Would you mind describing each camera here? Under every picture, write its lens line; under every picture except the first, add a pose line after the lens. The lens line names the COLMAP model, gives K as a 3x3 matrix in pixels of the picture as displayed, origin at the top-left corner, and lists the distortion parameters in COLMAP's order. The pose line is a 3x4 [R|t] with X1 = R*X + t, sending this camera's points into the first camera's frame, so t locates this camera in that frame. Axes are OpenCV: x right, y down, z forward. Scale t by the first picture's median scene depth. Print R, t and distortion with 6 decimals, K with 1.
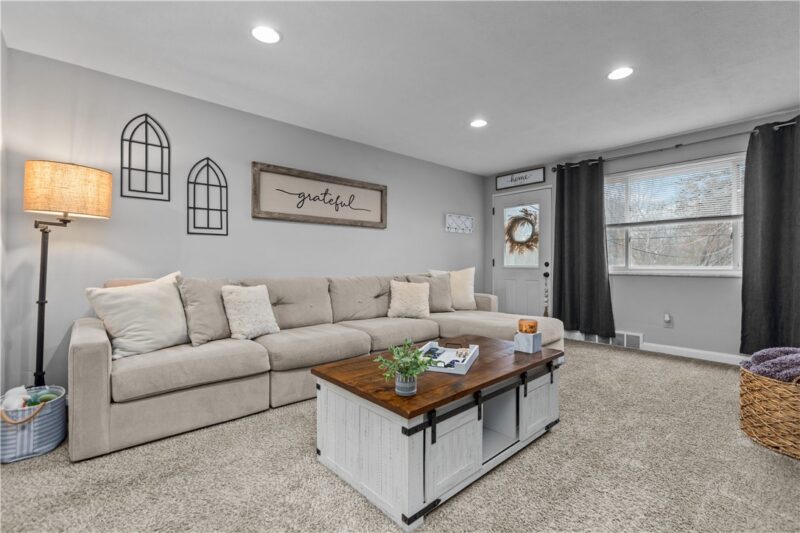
lens RADIAL K [[357.4, 0, 404.0], [0, 357.4, 260.6], [0, 0, 1]] dist [-0.008112, -0.000010]
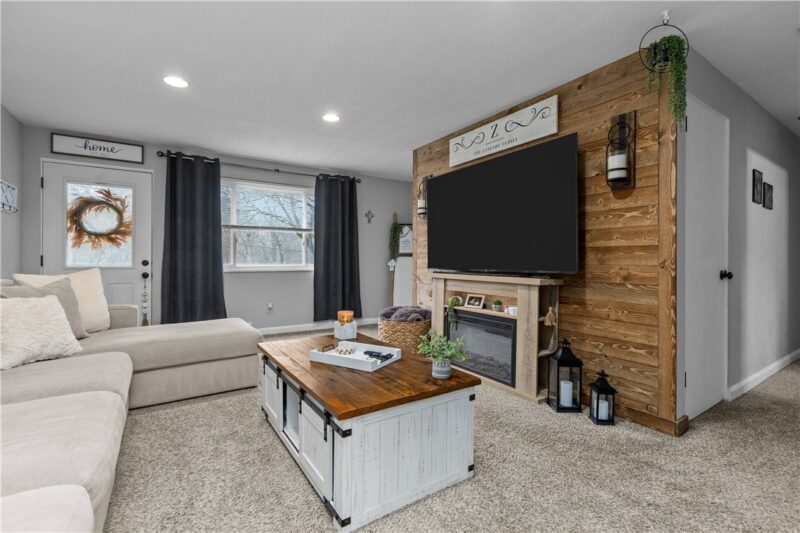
lens RADIAL K [[357.4, 0, 398.0], [0, 357.4, 261.3], [0, 0, 1]] dist [-0.008112, -0.000010]
pose [[0.159414, 0.001443, 0.987211, -0.334528], [-0.010058, 0.999949, 0.000162, 0.000923], [-0.987161, -0.009956, 0.159420, 0.280110]]
